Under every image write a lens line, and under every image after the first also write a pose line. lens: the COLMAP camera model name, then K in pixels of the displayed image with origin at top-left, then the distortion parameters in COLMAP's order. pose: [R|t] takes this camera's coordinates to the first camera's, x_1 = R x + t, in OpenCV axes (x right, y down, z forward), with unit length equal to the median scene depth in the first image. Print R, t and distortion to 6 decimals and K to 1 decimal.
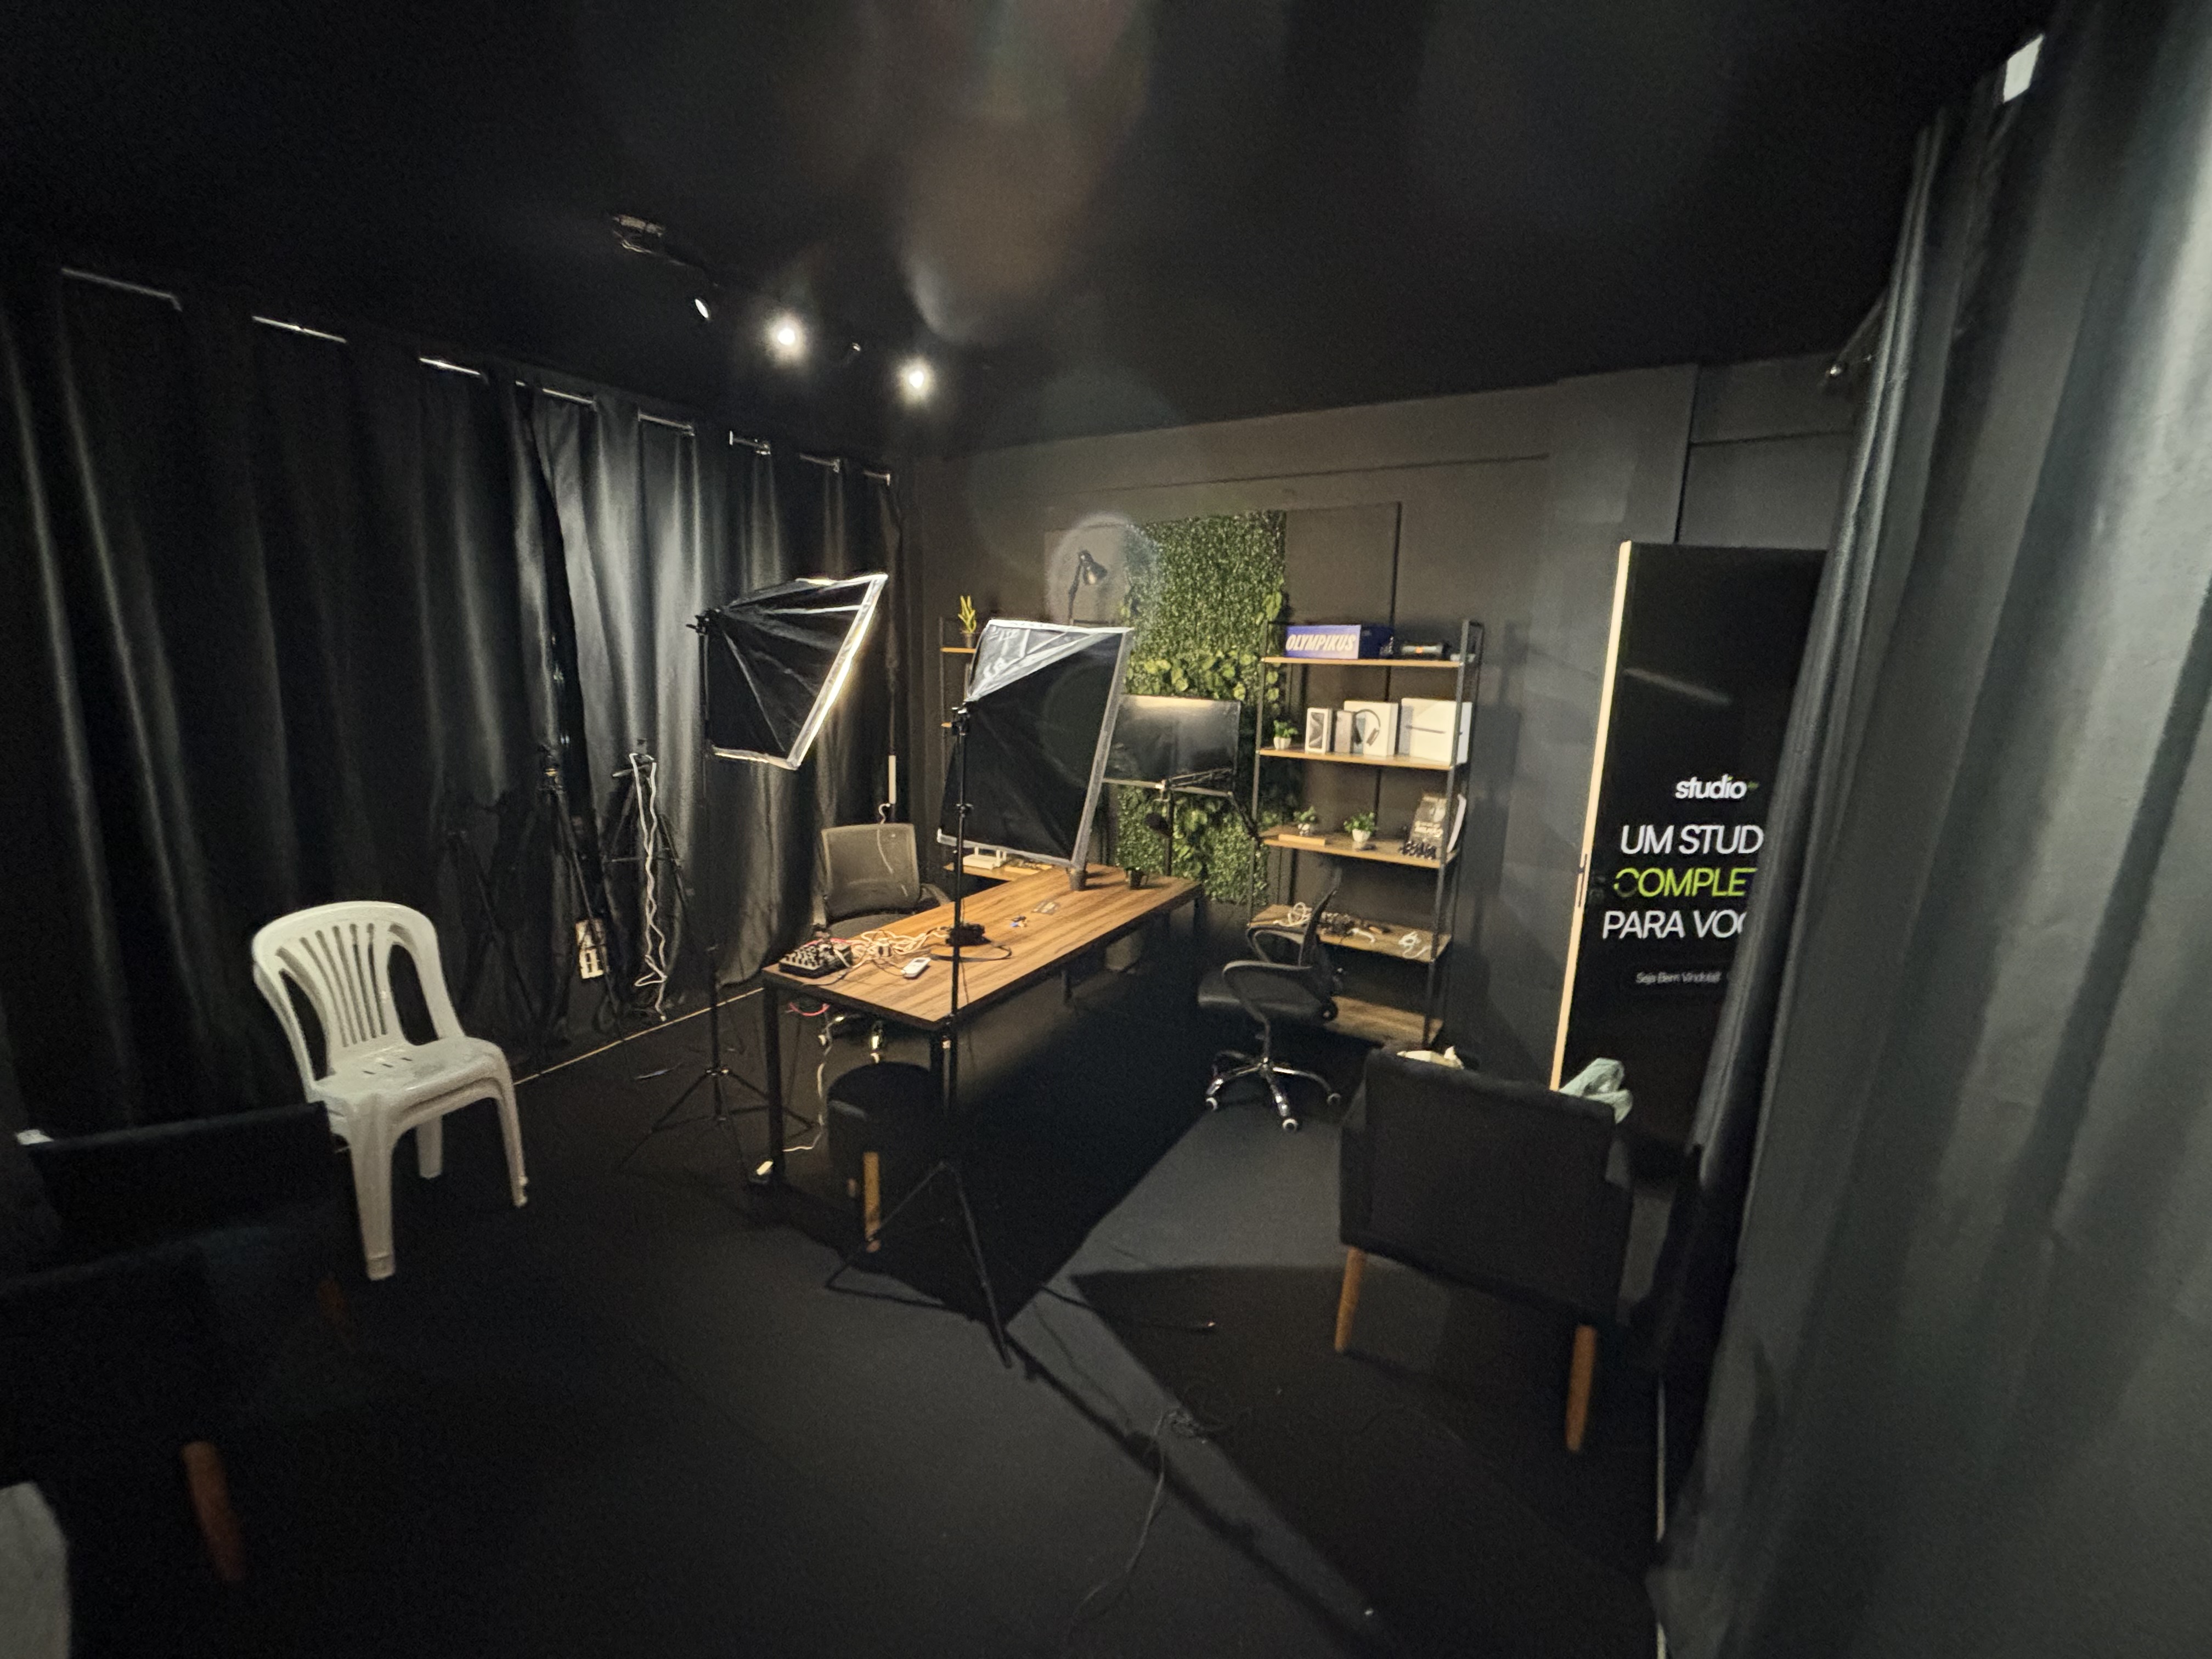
lens RADIAL K [[883.2, 0, 1104.0], [0, 883.2, 858.0], [0, 0, 1]] dist [-0.000120, -0.000004]
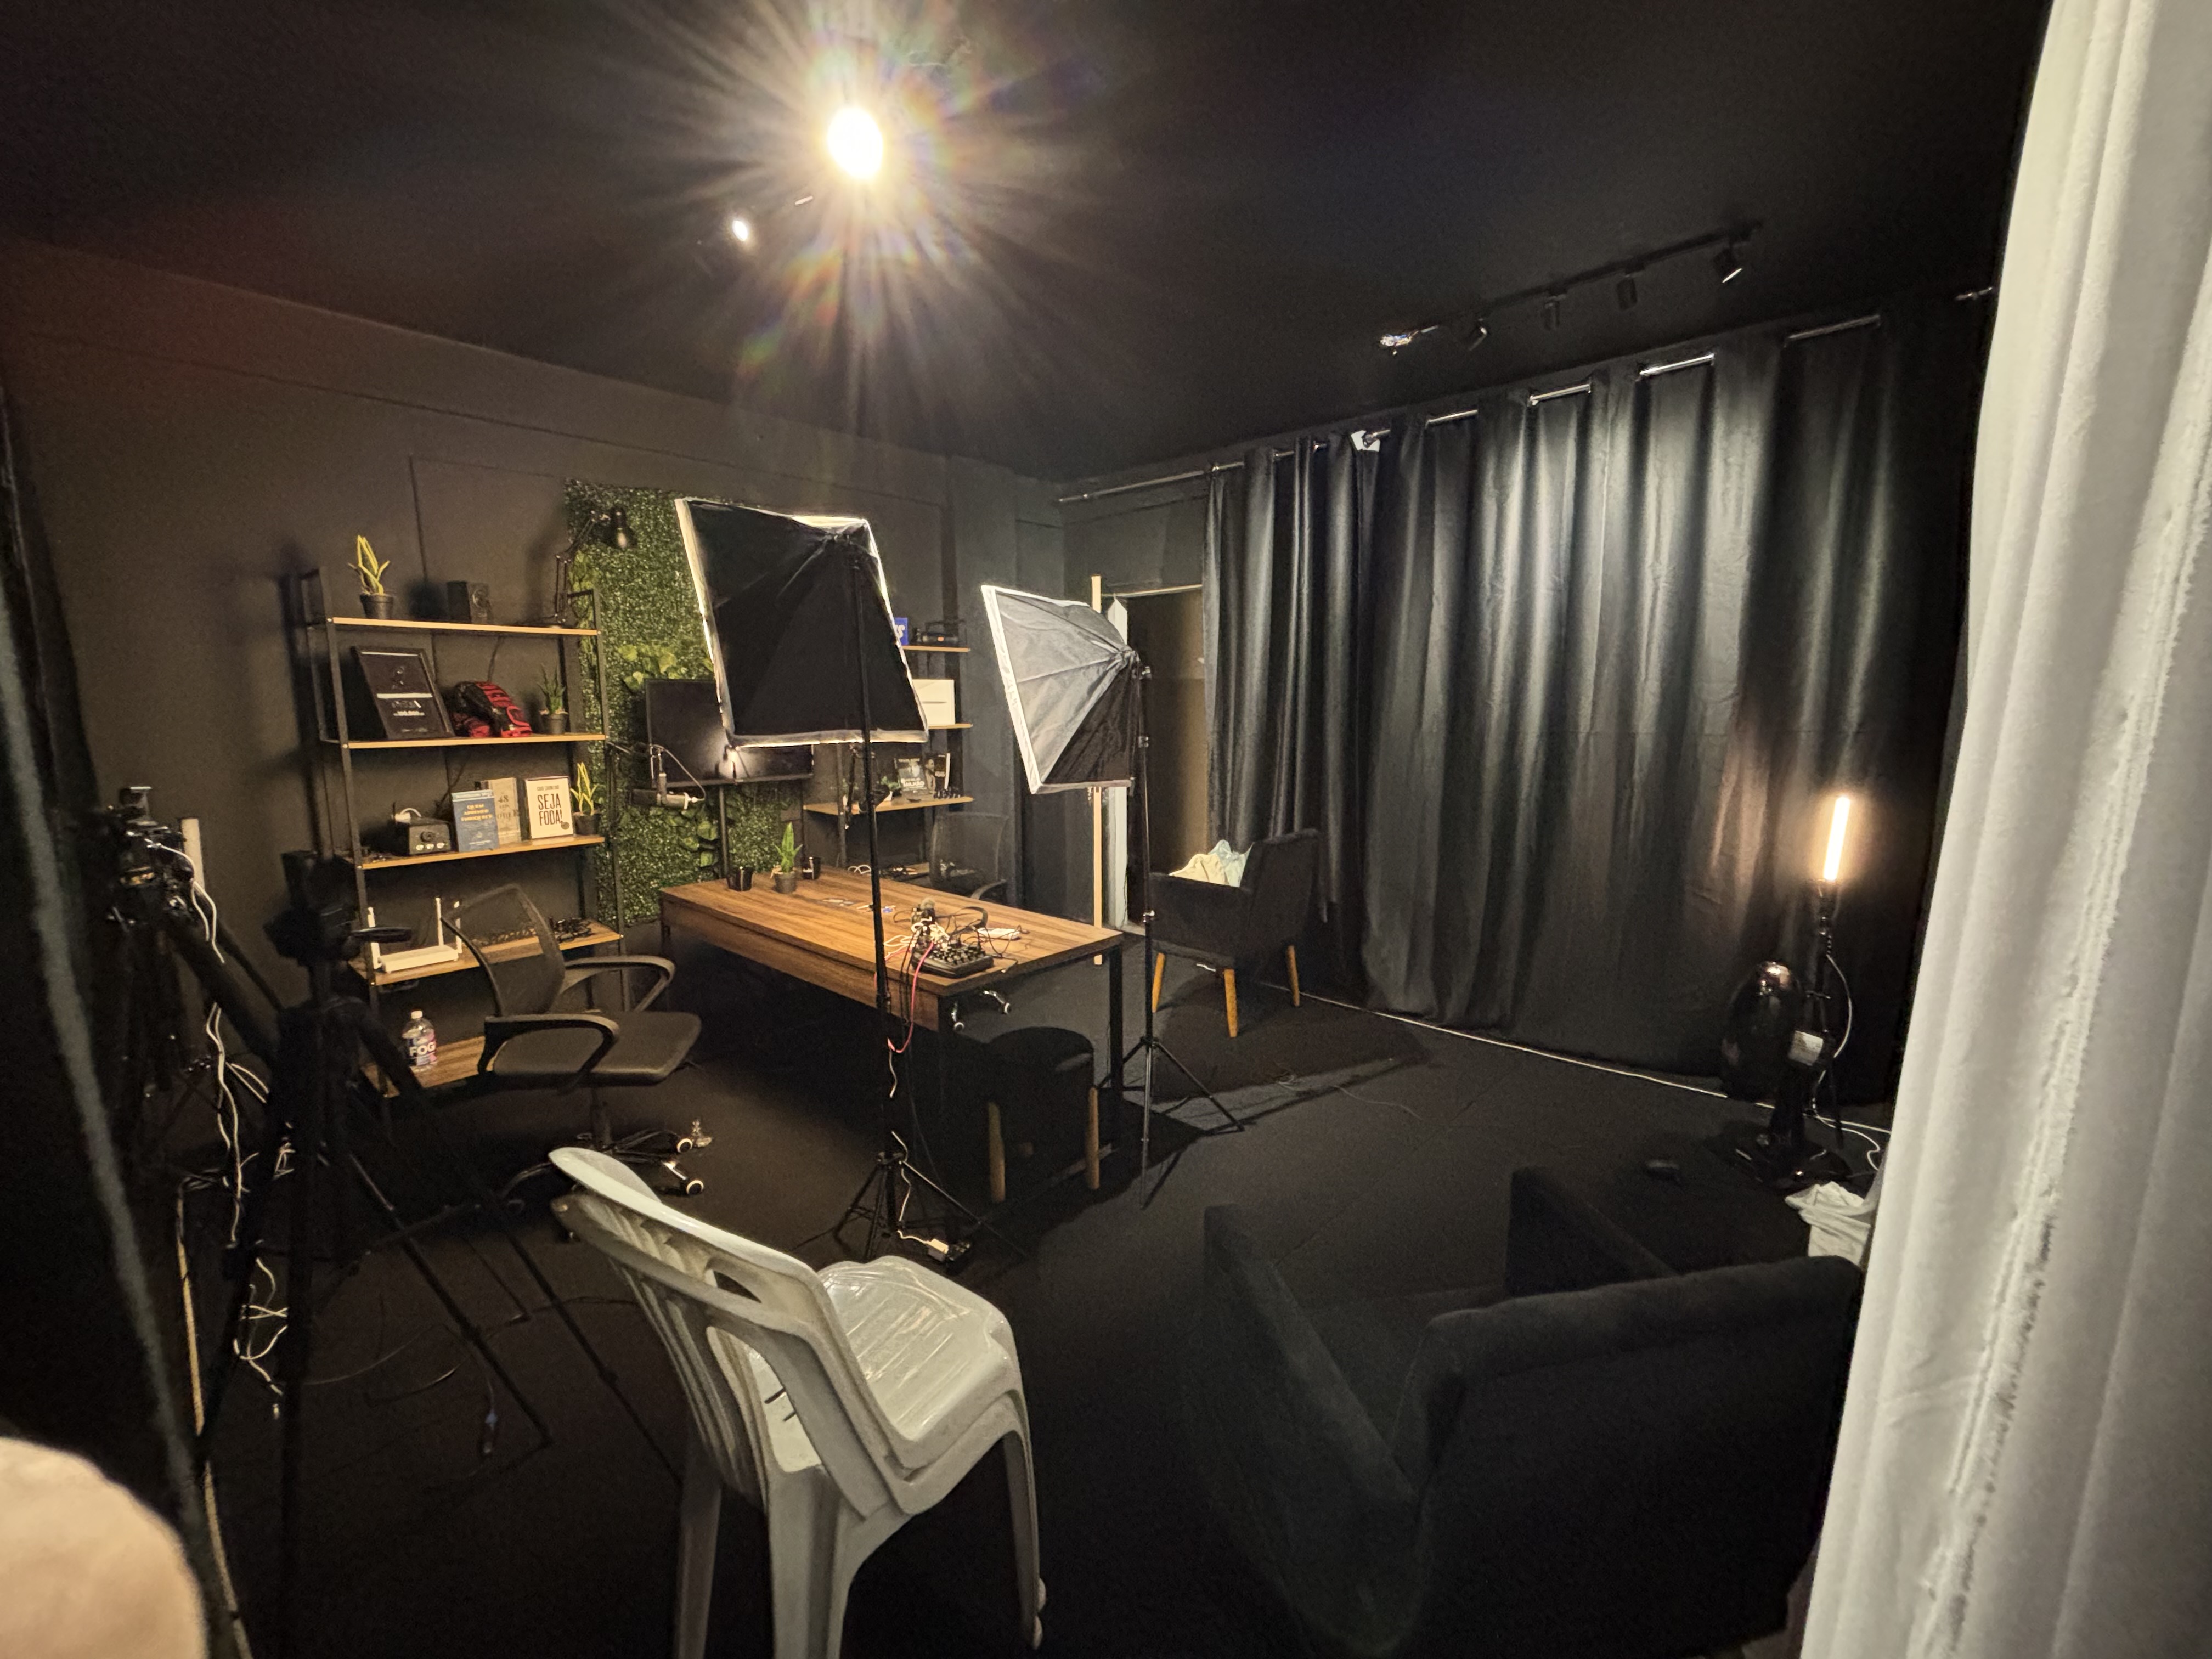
lens RADIAL K [[883.4, 0, 1103.1], [0, 883.4, 829.4], [0, 0, 1]] dist [0.000332, -0.000024]
pose [[0.207847, -0.175845, 0.962226, -1.251821], [0.238672, 0.963093, 0.124448, -0.095181], [-0.948597, 0.203790, 0.242145, 0.686433]]
